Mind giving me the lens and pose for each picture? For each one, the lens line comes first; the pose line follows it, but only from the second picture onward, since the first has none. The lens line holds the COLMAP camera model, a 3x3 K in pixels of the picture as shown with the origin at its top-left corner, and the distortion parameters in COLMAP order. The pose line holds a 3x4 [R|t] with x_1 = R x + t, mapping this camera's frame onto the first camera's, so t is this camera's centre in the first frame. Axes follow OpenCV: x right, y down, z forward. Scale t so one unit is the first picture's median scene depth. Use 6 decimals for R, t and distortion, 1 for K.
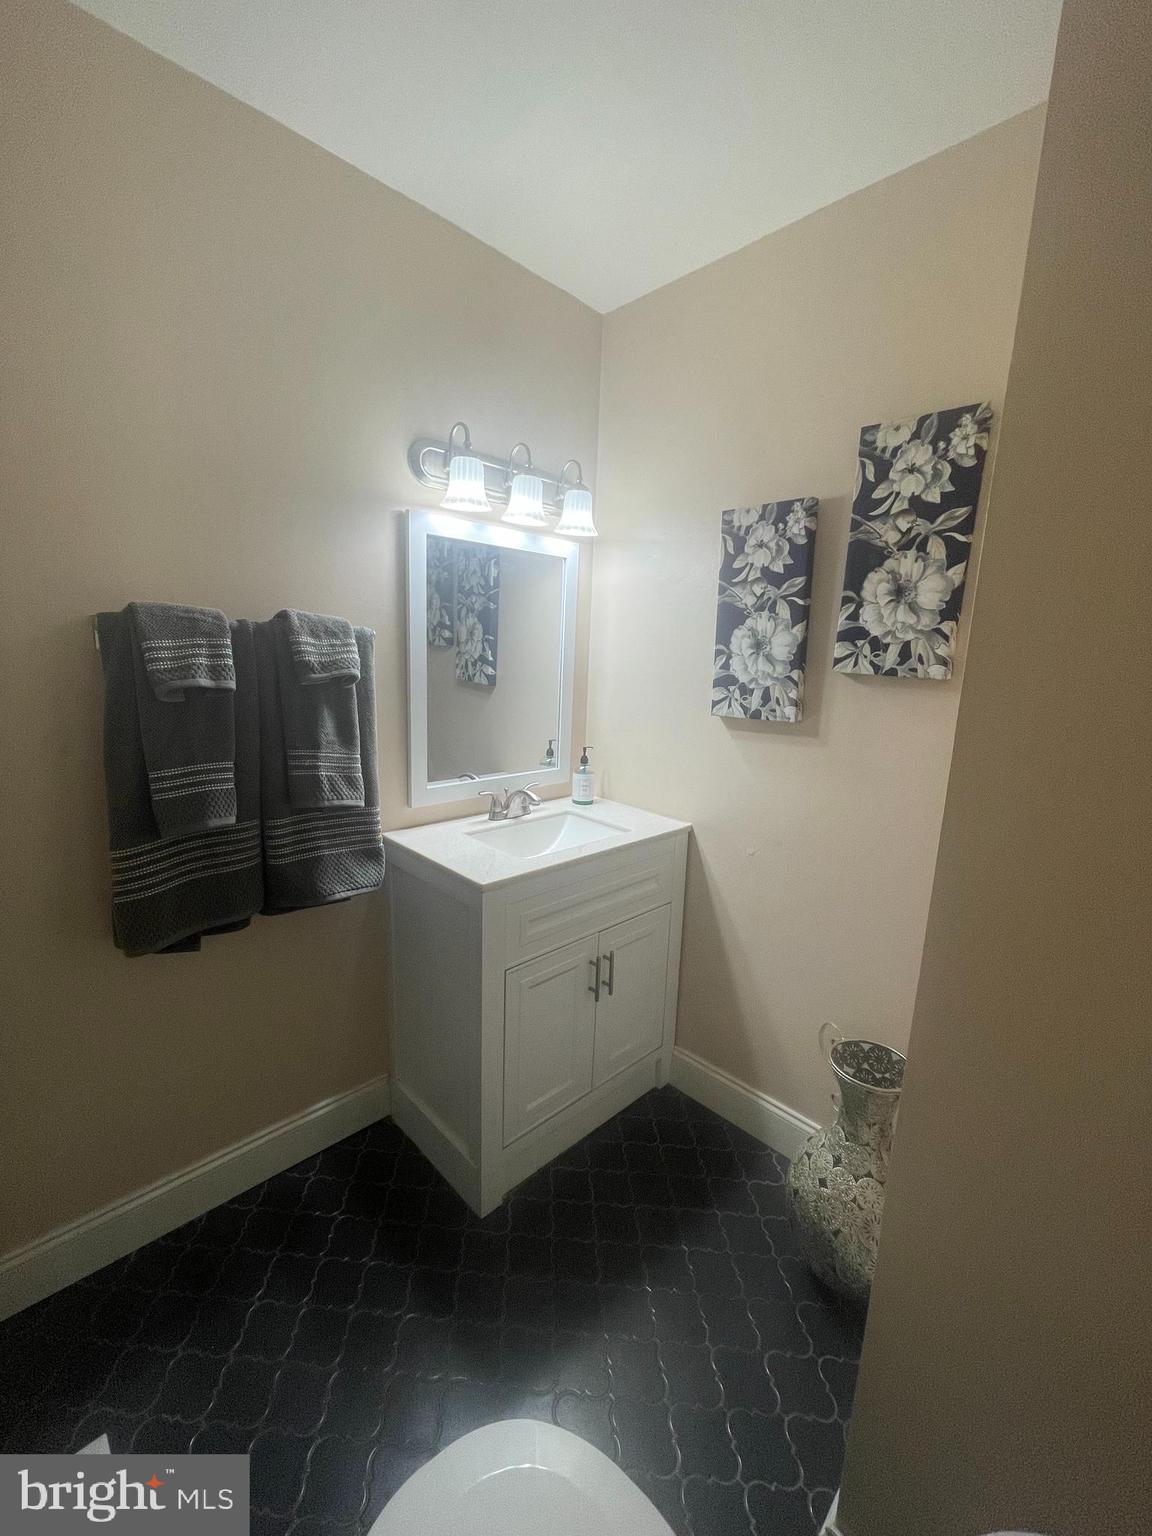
lens RADIAL K [[616.4, 0, 571.9], [0, 616.4, 762.5], [0, 0, 1]] dist [-0.000979, -0.000156]
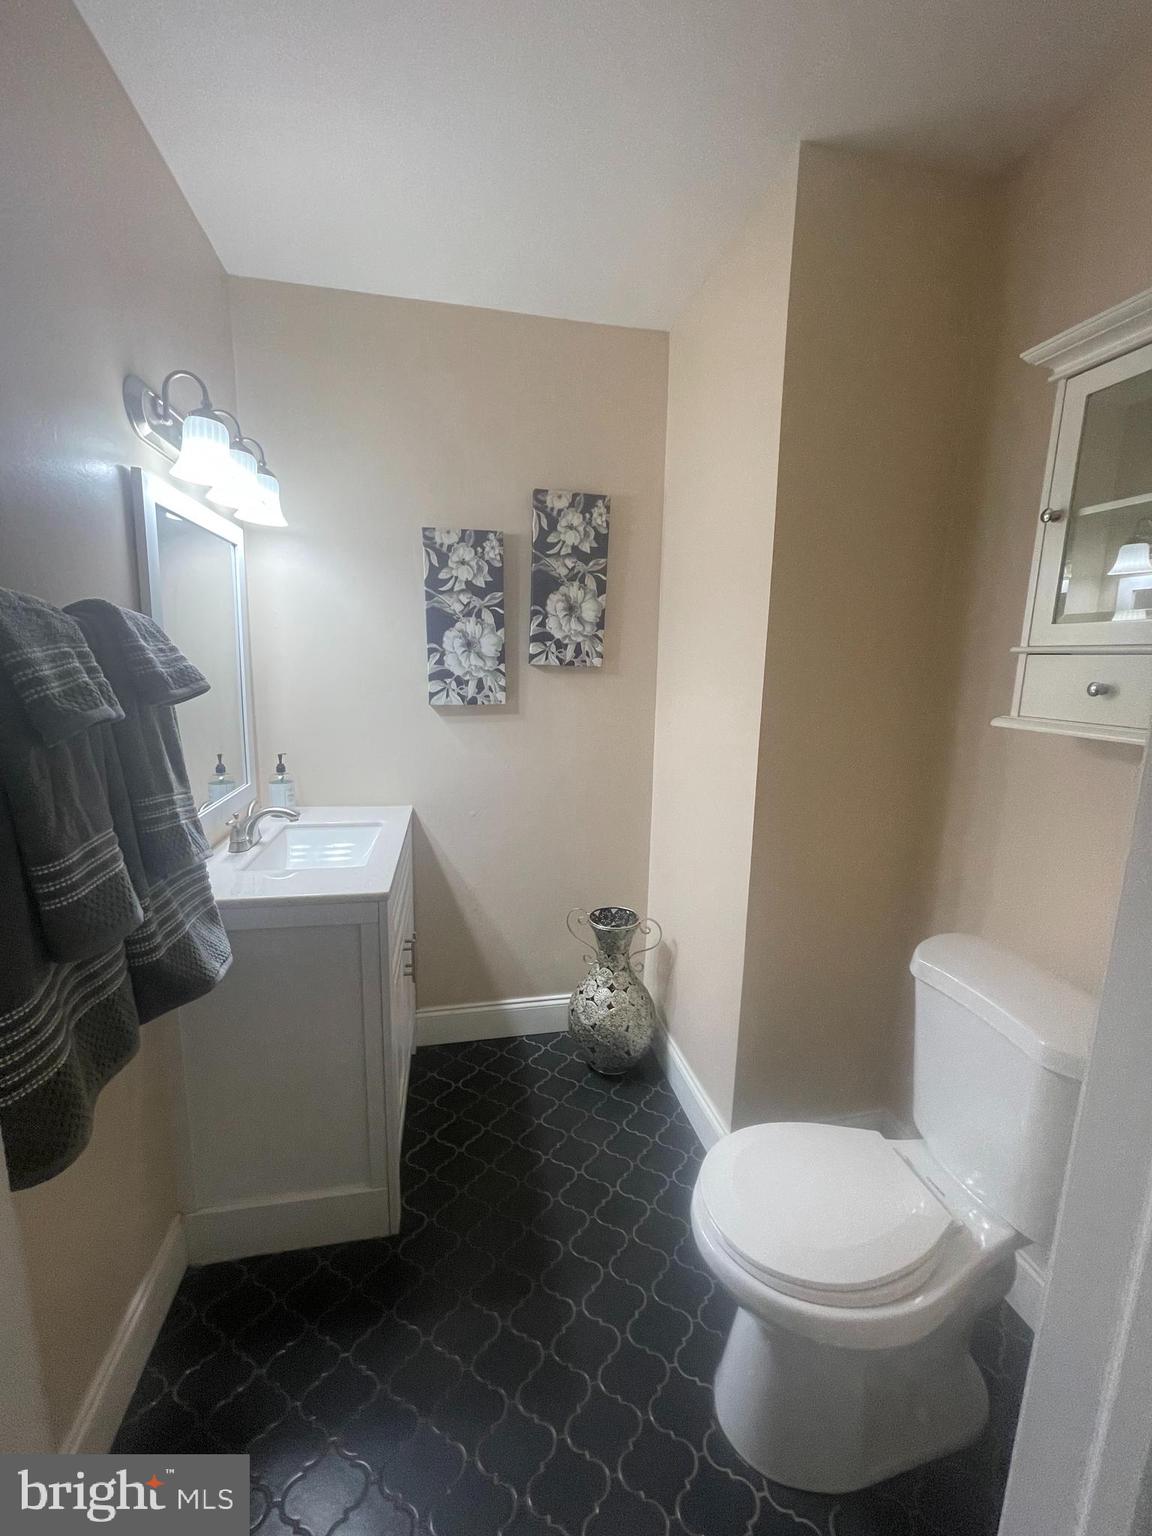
lens RADIAL K [[619.2, 0, 570.8], [0, 619.2, 761.8], [0, 0, 1]] dist [0.021196, -0.000098]
pose [[0.557650, -0.162872, 0.813941, -0.648390], [0.147678, 0.984385, 0.095801, -0.049971], [-0.816834, 0.066777, 0.572994, 0.146303]]
